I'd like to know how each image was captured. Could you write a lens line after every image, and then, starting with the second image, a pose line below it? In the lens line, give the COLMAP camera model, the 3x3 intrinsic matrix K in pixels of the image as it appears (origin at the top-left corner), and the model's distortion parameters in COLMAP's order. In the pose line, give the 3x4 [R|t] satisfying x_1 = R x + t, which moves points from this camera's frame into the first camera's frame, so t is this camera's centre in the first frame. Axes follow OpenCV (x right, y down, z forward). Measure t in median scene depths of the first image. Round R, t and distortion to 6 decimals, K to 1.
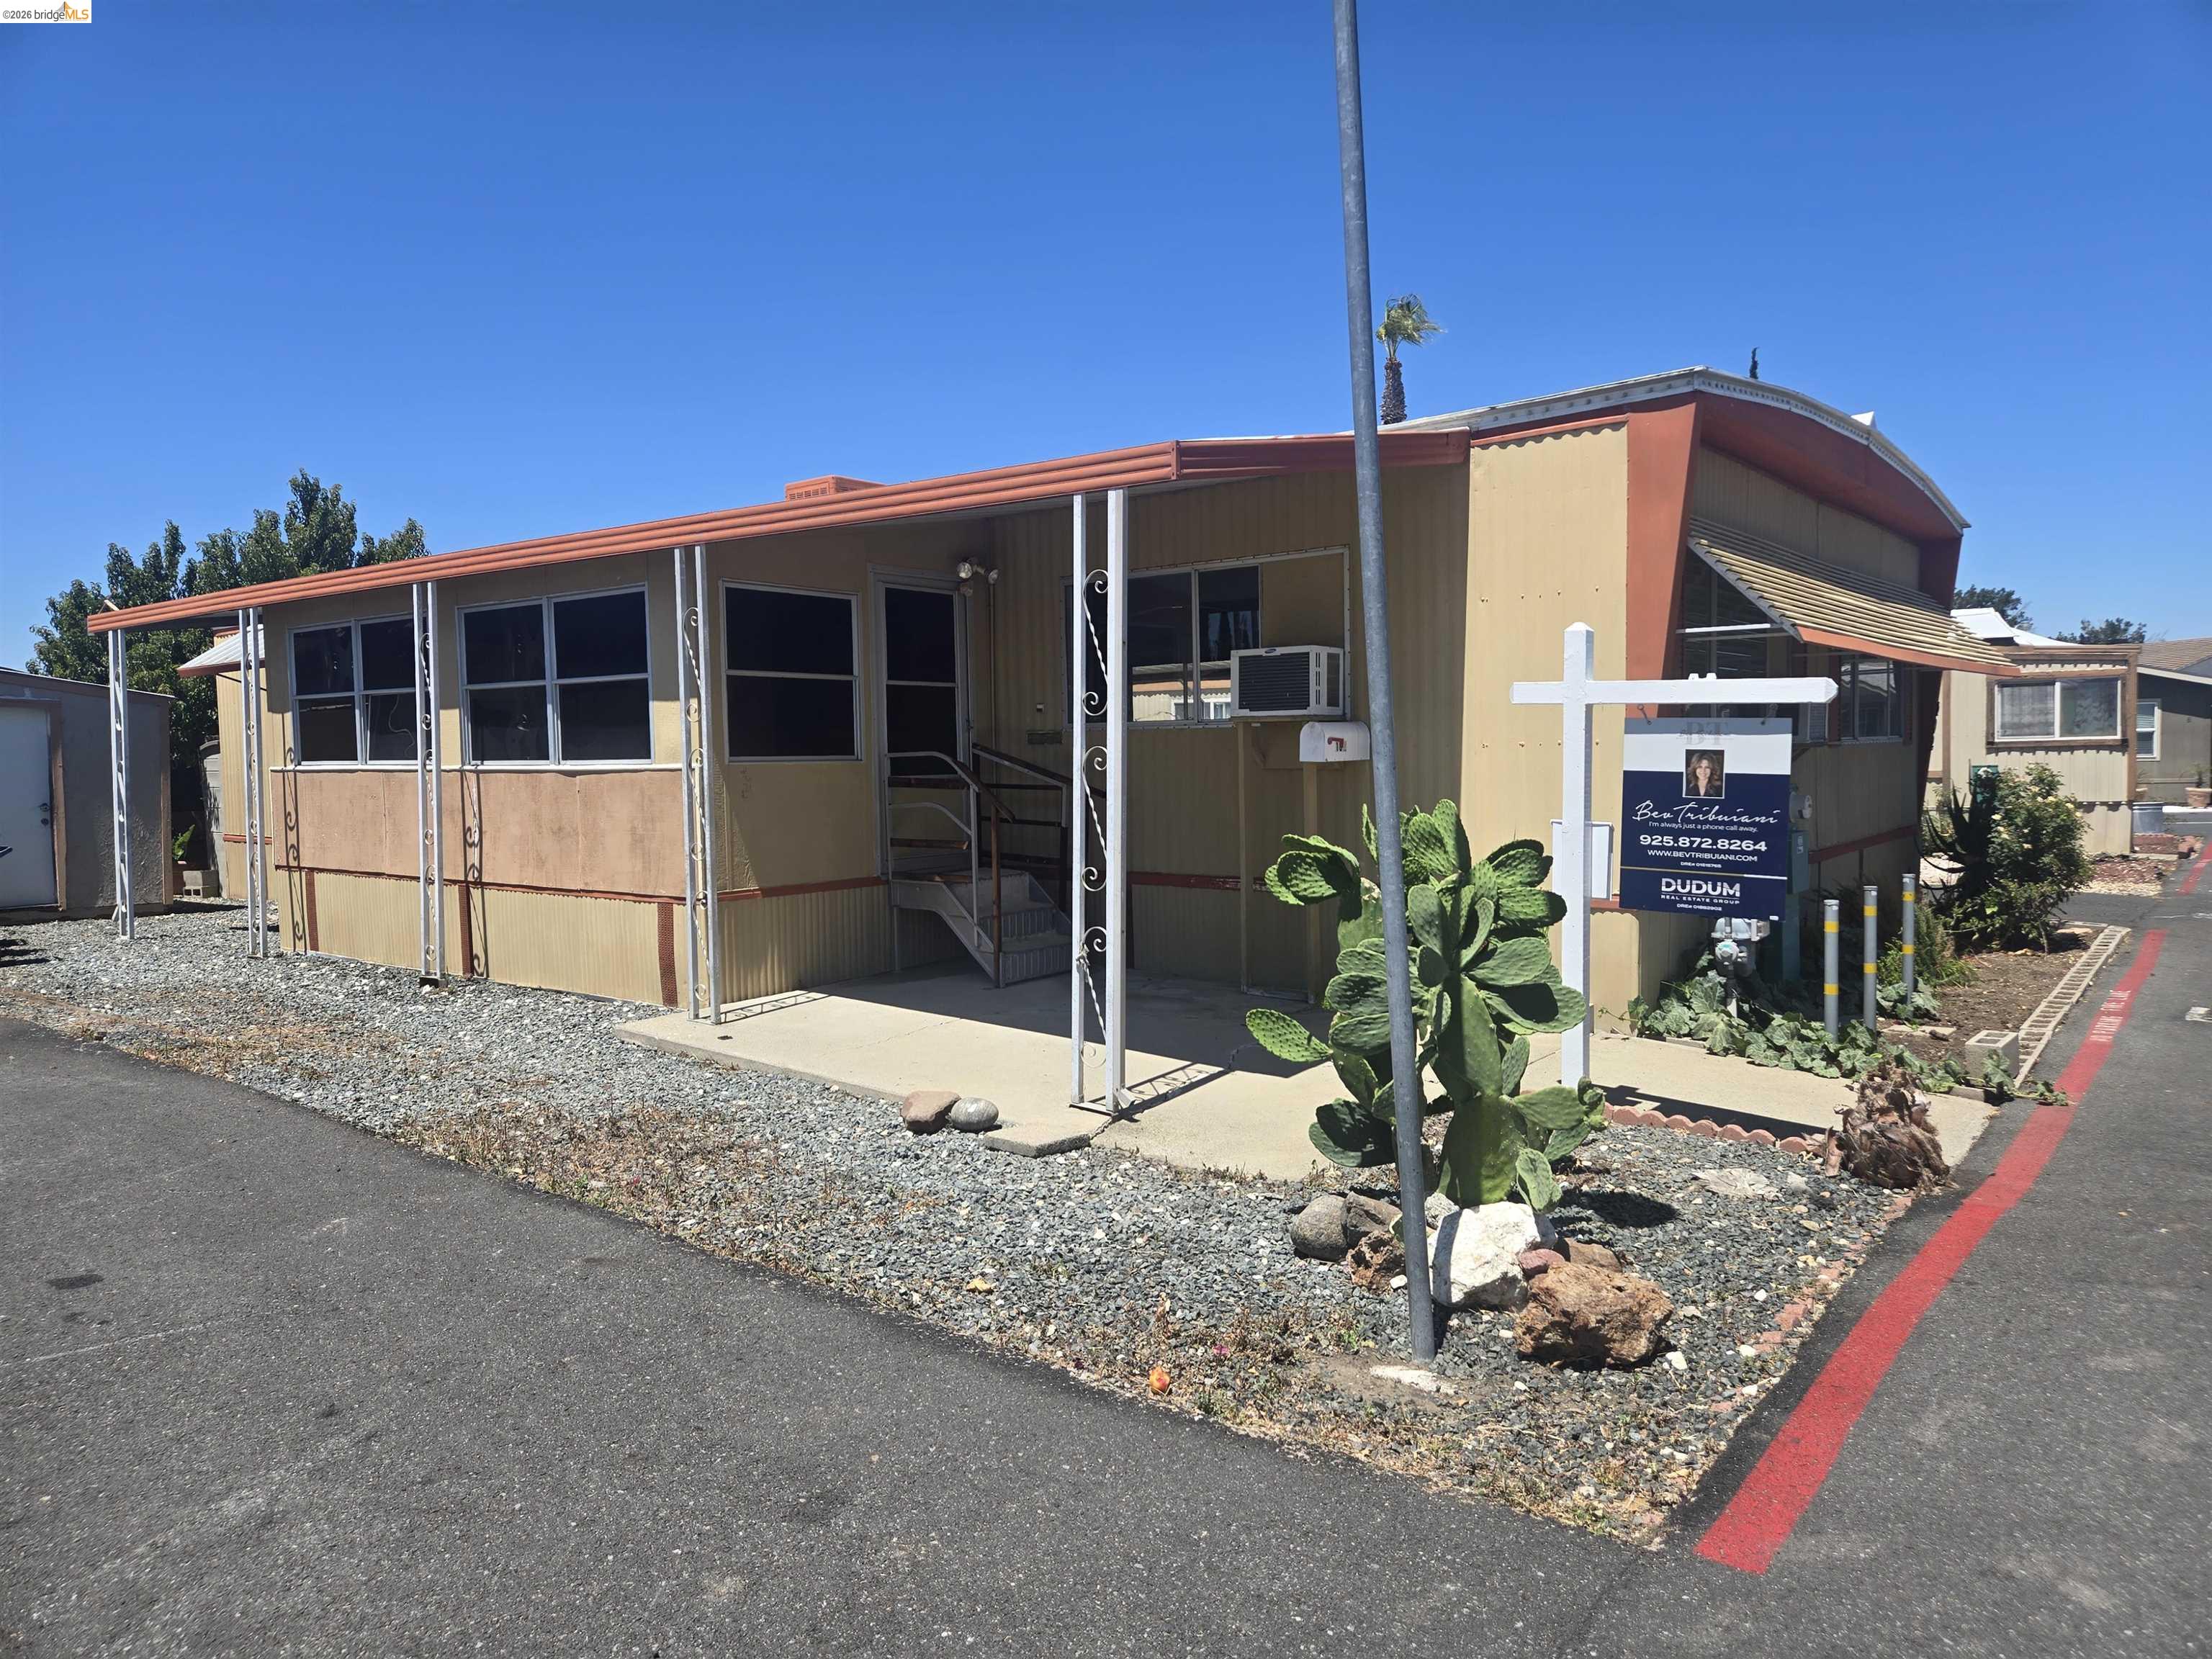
lens RADIAL K [[1486.3, 0, 1106.0], [0, 1486.3, 829.5], [0, 0, 1]] dist [0.083096, -0.074320]
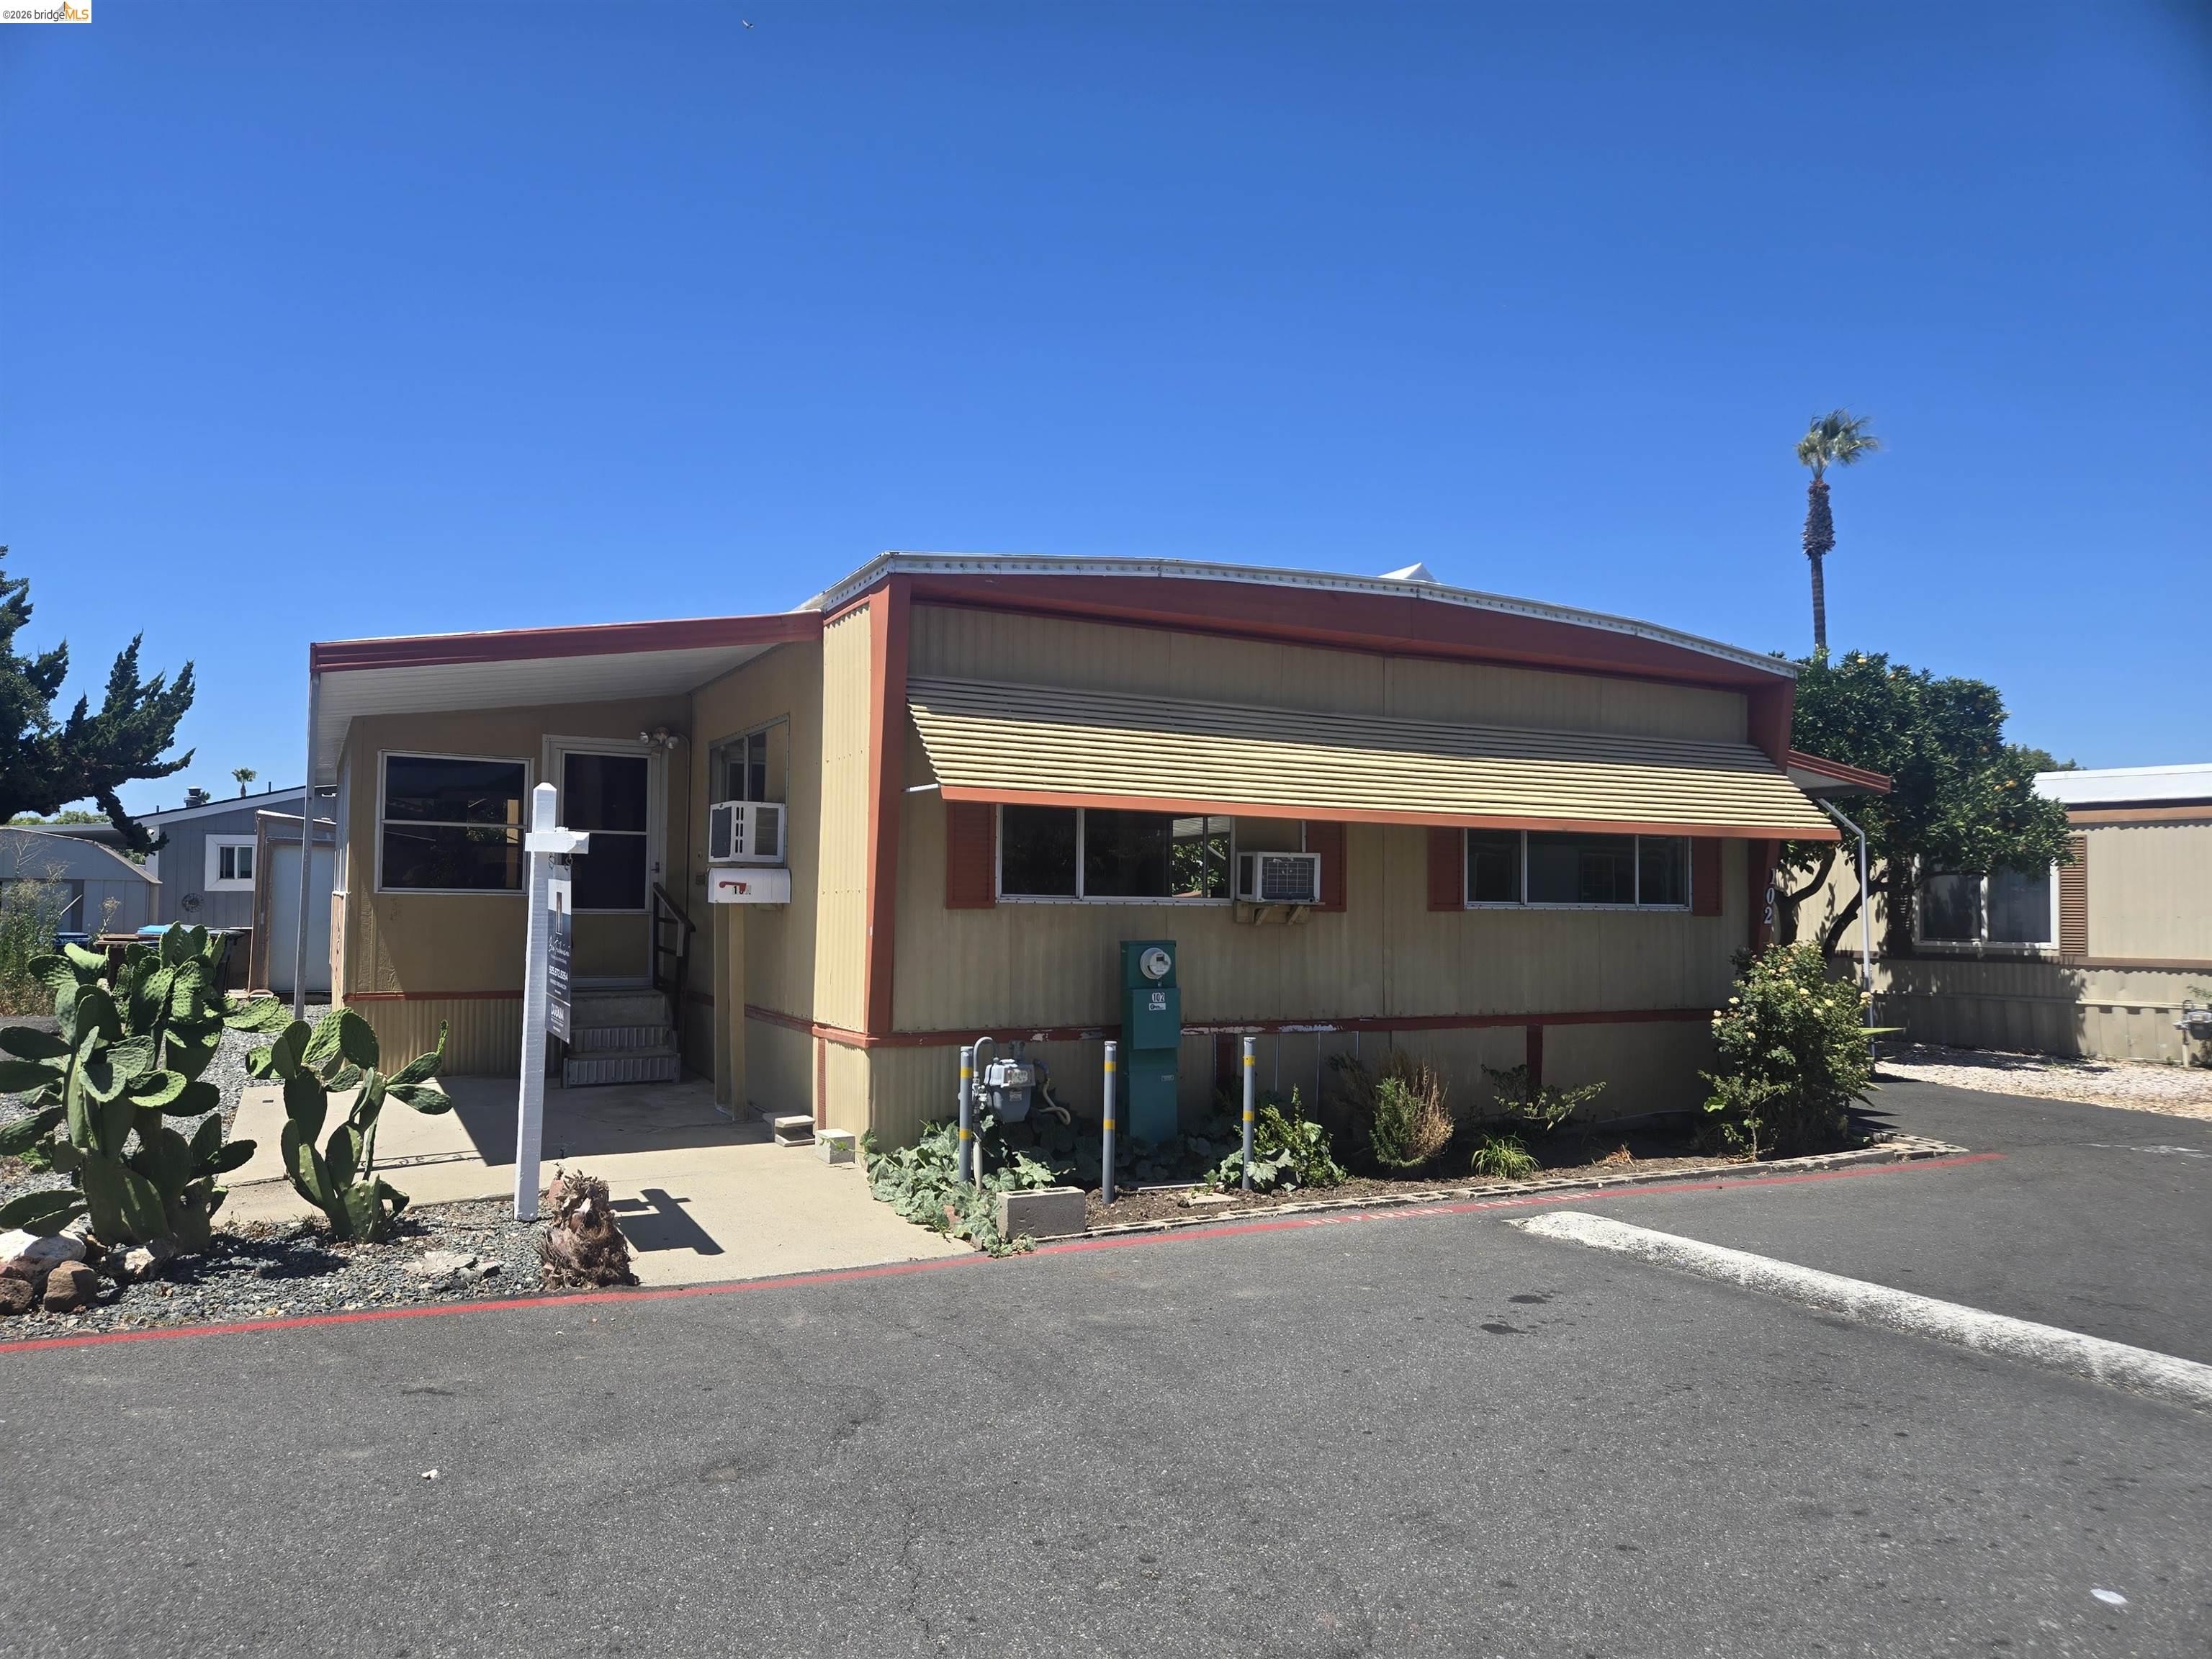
lens RADIAL K [[1503.9, 0, 1140.8], [0, 1503.9, 854.7], [0, 0, 1]] dist [0.089304, -0.076044]
pose [[0.902744, 0.013499, -0.429967, 0.920352], [-0.051183, 0.995778, -0.076200, -0.010226], [0.427123, 0.090796, 0.899623, 0.092678]]
